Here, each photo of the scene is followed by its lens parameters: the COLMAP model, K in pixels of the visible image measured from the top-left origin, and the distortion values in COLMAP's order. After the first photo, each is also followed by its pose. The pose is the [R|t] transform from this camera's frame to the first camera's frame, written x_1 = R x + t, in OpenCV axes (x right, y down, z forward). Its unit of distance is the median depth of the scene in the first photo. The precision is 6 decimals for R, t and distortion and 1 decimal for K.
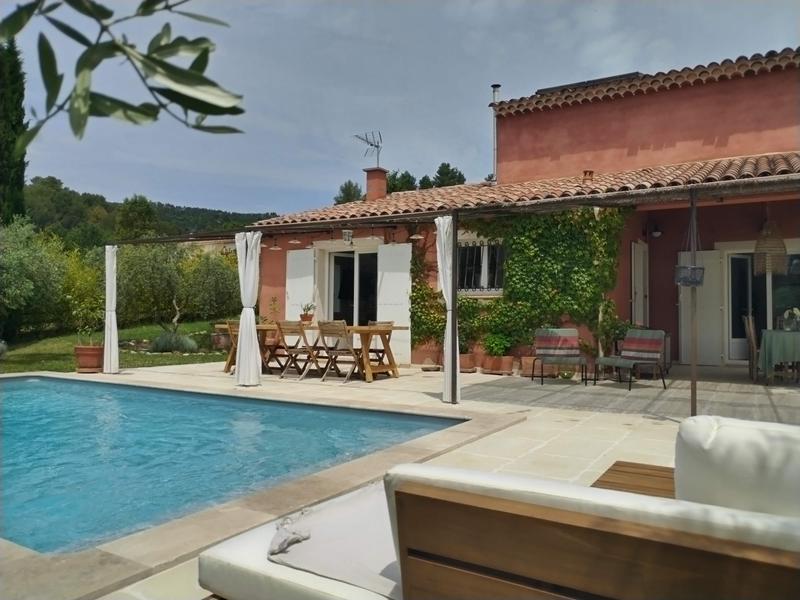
lens RADIAL K [[612.2, 0, 402.1], [0, 612.2, 296.8], [0, 0, 1]] dist [0.031072, -0.015683]
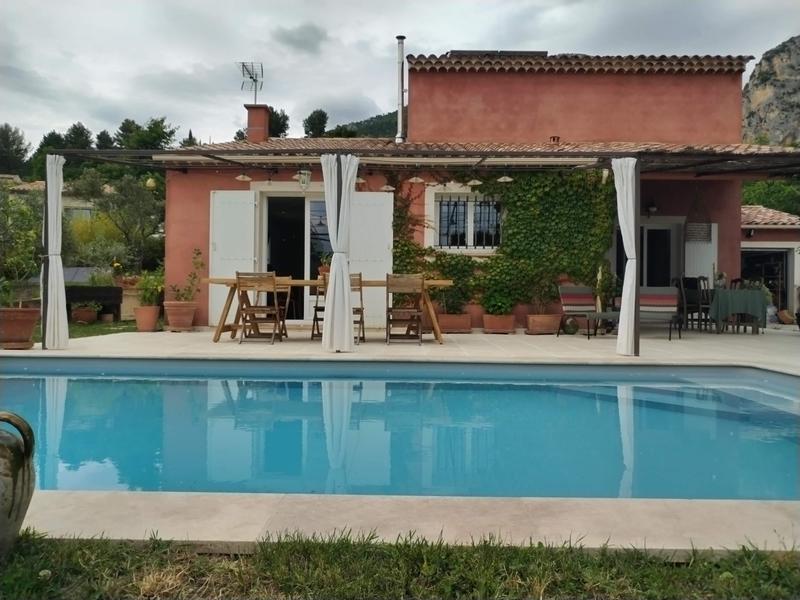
lens RADIAL K [[612.2, 0, 399.5], [0, 612.2, 299.6], [0, 0, 1]] dist [0.031072, -0.015683]
pose [[0.873236, -0.001928, 0.487293, -0.442602], [-0.019494, 0.999053, 0.038886, 0.035498], [-0.486907, -0.043456, 0.872372, 0.215649]]
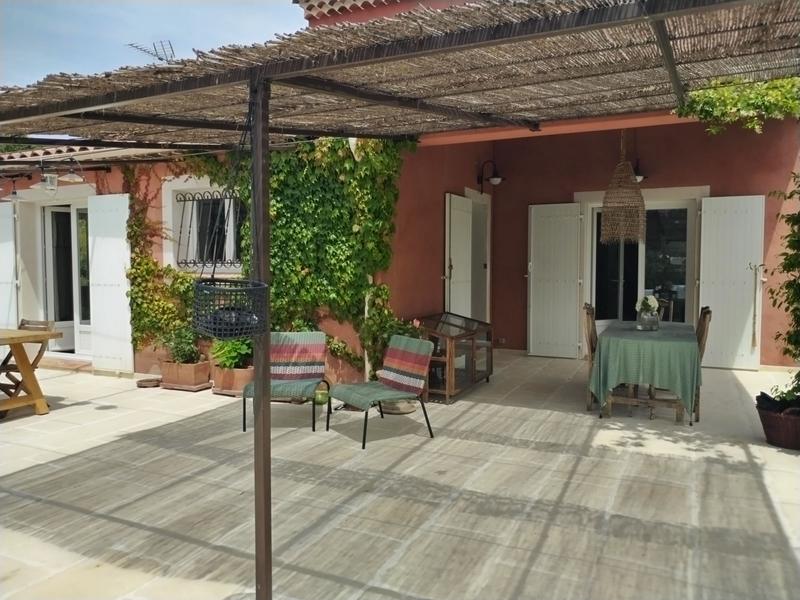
lens RADIAL K [[612.2, 0, 401.9], [0, 612.2, 300.4], [0, 0, 1]] dist [0.031072, -0.015683]
pose [[0.997032, -0.015245, 0.075459, 0.277819], [0.007857, 0.995228, 0.097258, -0.037259], [-0.076582, -0.096377, 0.992394, 0.315997]]
